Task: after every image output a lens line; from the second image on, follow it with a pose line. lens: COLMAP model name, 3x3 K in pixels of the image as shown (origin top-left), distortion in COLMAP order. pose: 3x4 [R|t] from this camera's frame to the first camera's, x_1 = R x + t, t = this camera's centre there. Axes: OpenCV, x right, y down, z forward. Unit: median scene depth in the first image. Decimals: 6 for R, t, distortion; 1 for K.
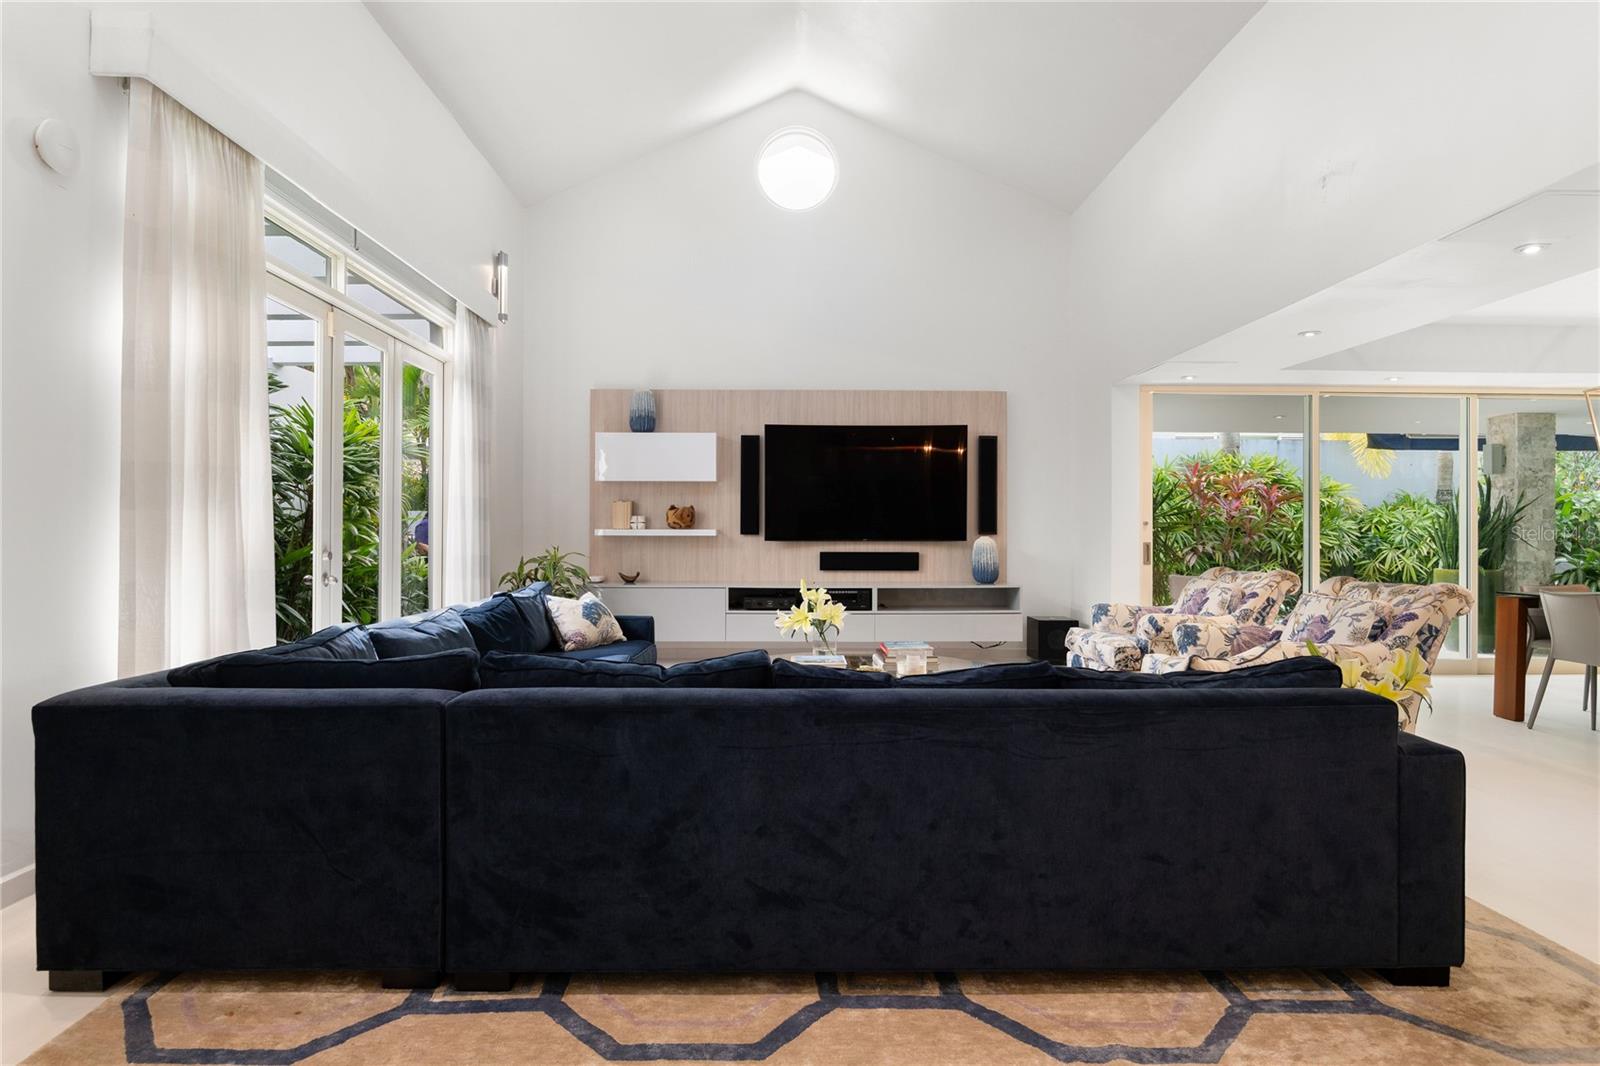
lens RADIAL K [[854.9, 0, 800.0], [0, 854.9, 533.0], [0, 0, 1]] dist [-0.002932, -0.000712]
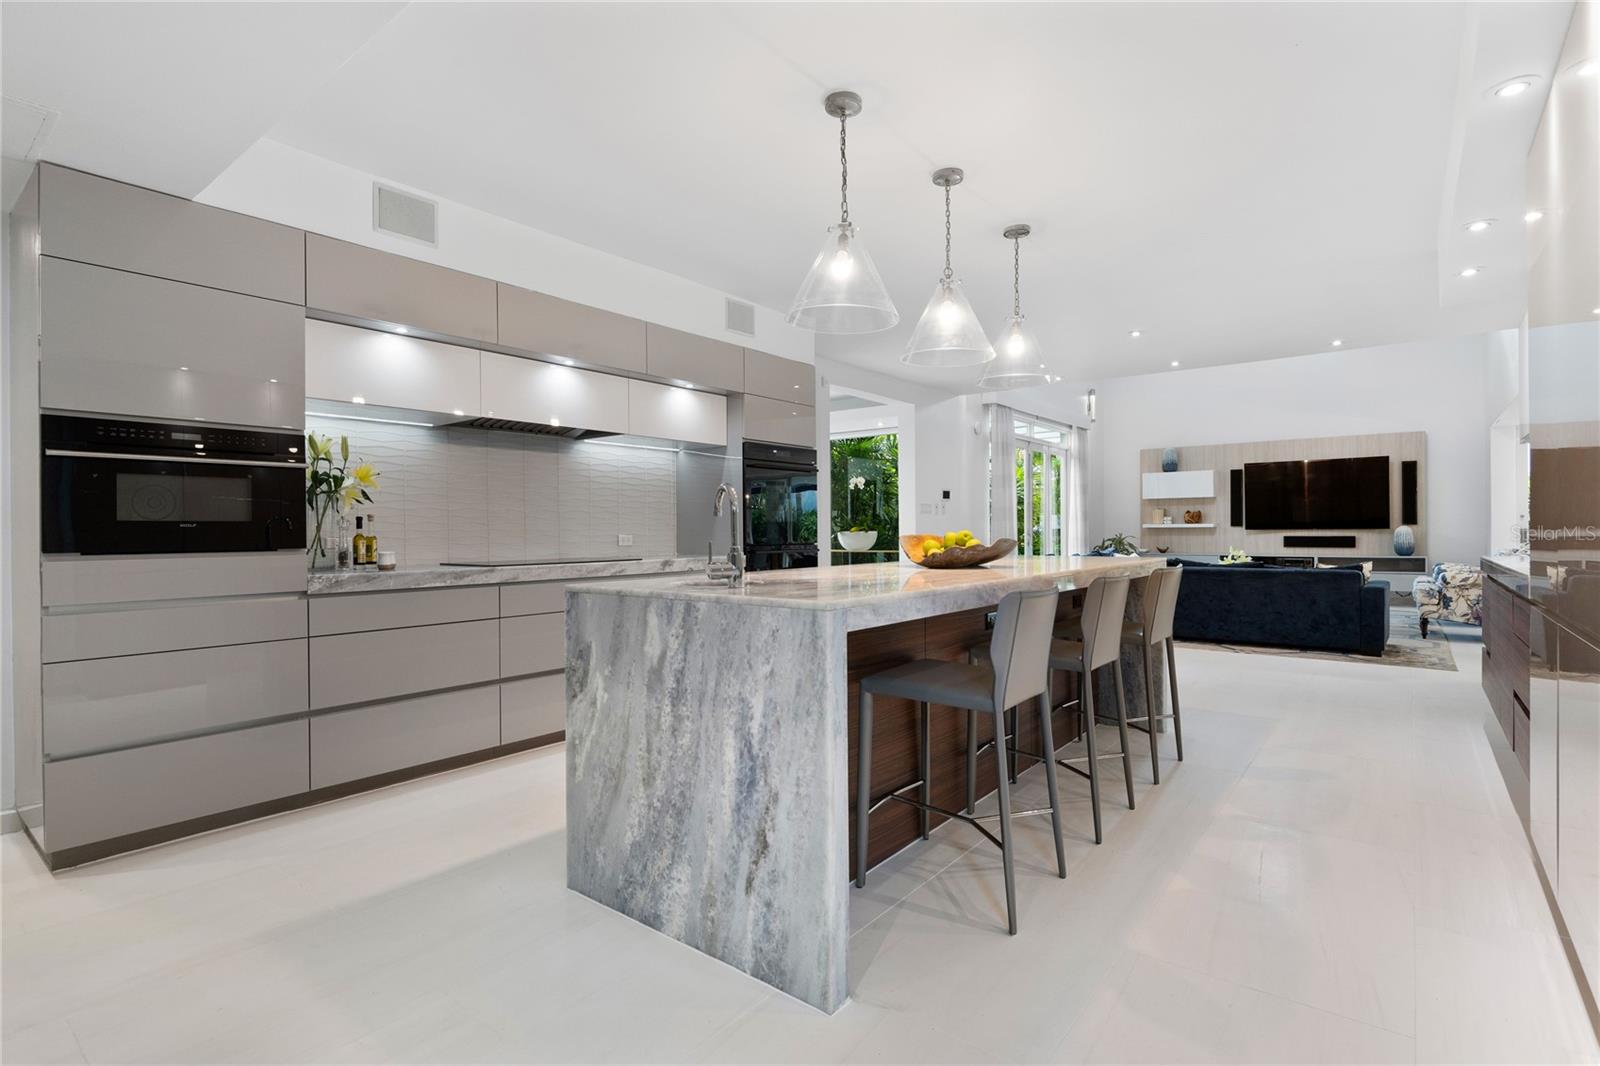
lens RADIAL K [[768.3, 0, 800.0], [0, 768.3, 533.0], [0, 0, 1]] dist [0.016530, -0.022094]
pose [[0.770849, -0.004790, -0.637000, 0.260528], [0.010341, 0.999934, 0.004995, -0.001362], [0.636934, -0.010438, 0.770847, -0.797131]]
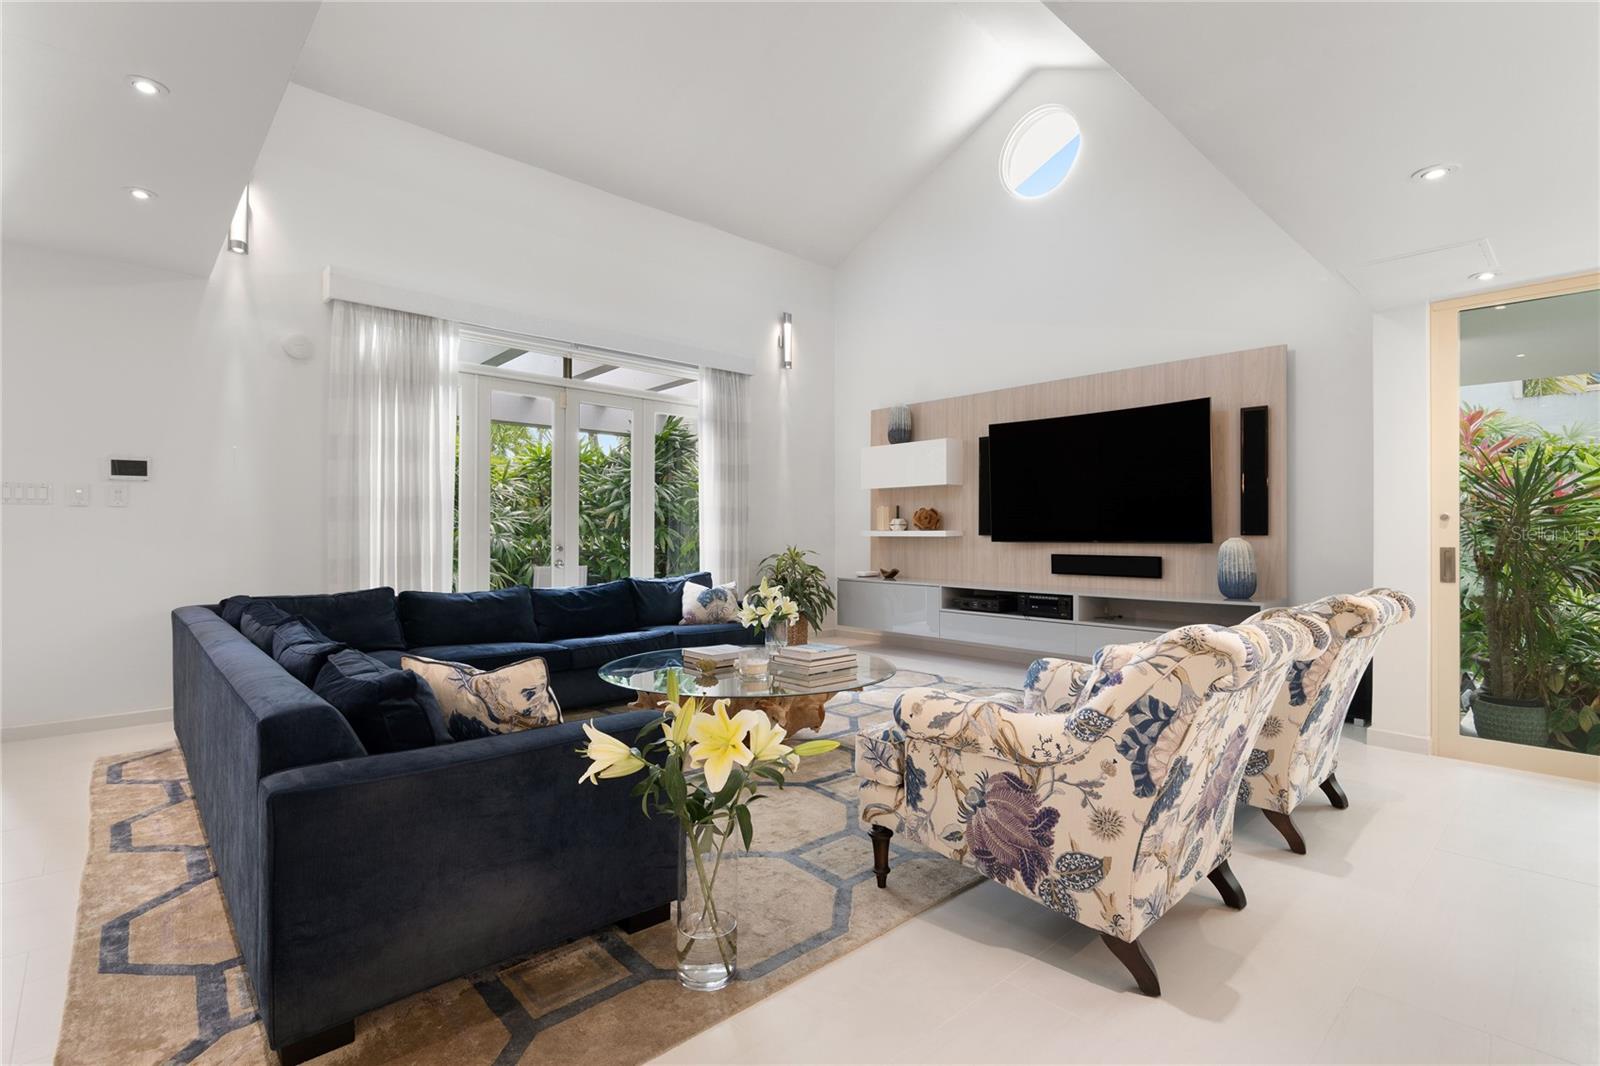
lens RADIAL K [[755.6, 0, 800.0], [0, 755.6, 533.0], [0, 0, 1]] dist [-0.002447, -0.000656]
pose [[0.663577, -0.002834, -0.748103, 0.465651], [0.001337, 0.999996, -0.002601, 0.001047], [0.748107, 0.000726, 0.663577, 0.248641]]
